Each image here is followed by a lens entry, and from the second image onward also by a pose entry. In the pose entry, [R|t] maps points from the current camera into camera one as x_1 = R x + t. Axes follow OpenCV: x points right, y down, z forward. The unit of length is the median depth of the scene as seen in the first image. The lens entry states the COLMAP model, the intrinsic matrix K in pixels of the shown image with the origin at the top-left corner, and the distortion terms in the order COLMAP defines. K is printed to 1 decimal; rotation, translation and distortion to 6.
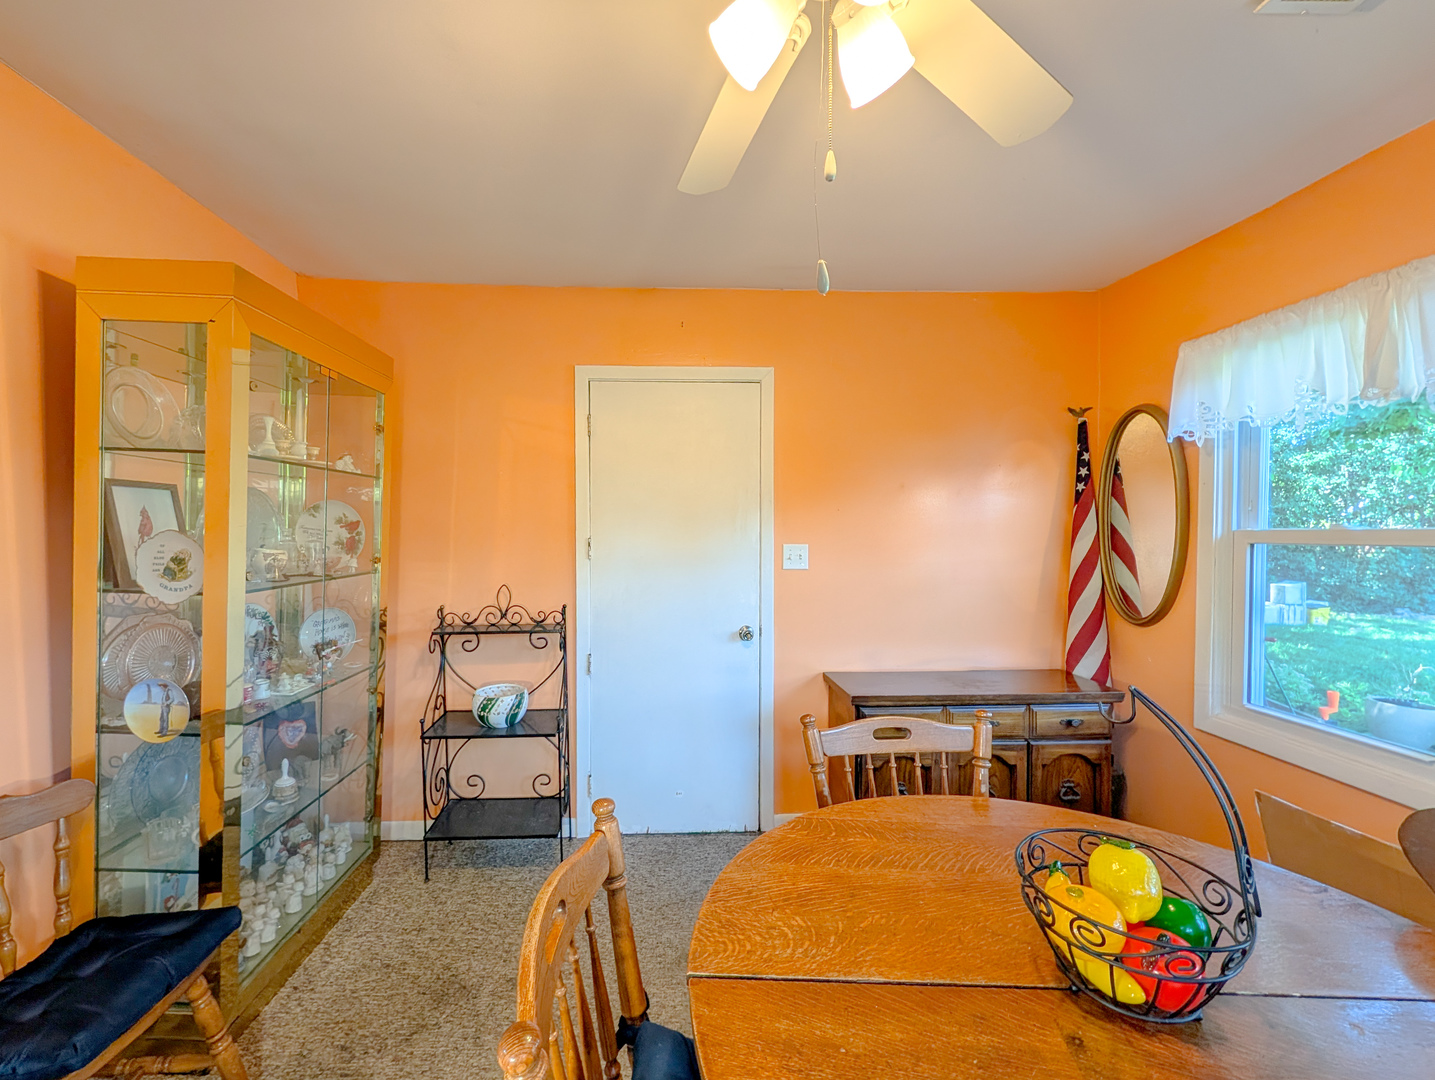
lens RADIAL K [[569.9, 0, 717.5], [0, 569.9, 540.0], [0, 0, 1]] dist [-0.002106, -0.000139]
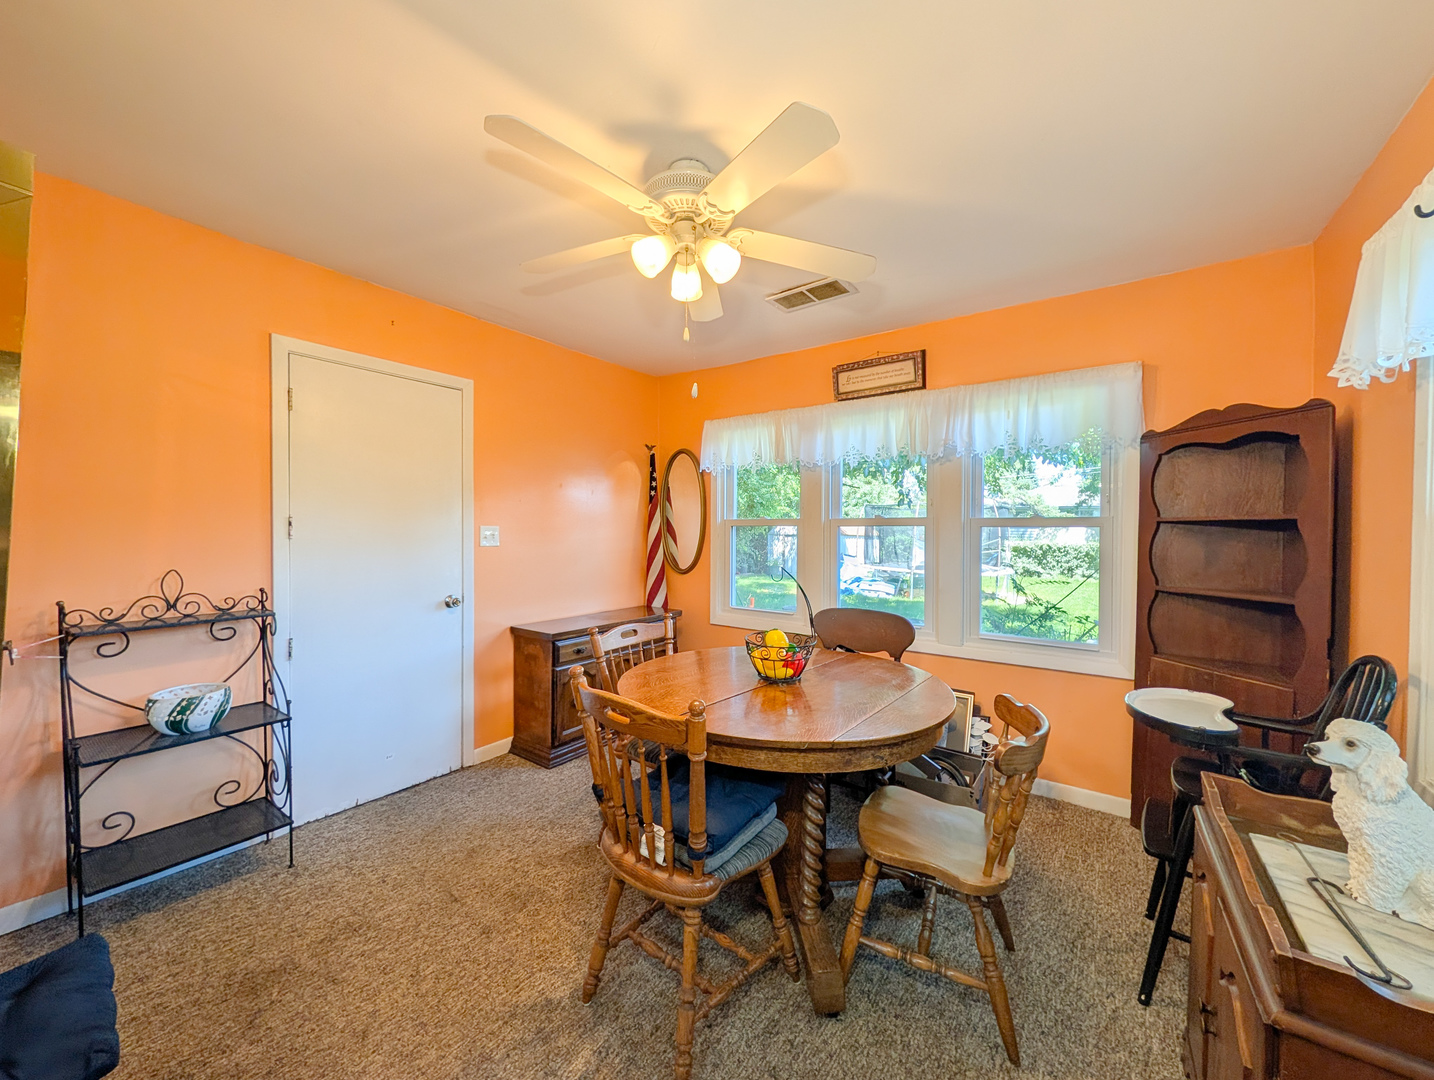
lens RADIAL K [[552.6, 0, 720.6], [0, 552.6, 537.4], [0, 0, 1]] dist [-0.000375, -0.000017]
pose [[0.614087, -0.005253, 0.789221, -0.519141], [0.010254, 0.999947, -0.001323, 0.039778], [-0.789171, 0.008905, 0.614108, -0.139760]]
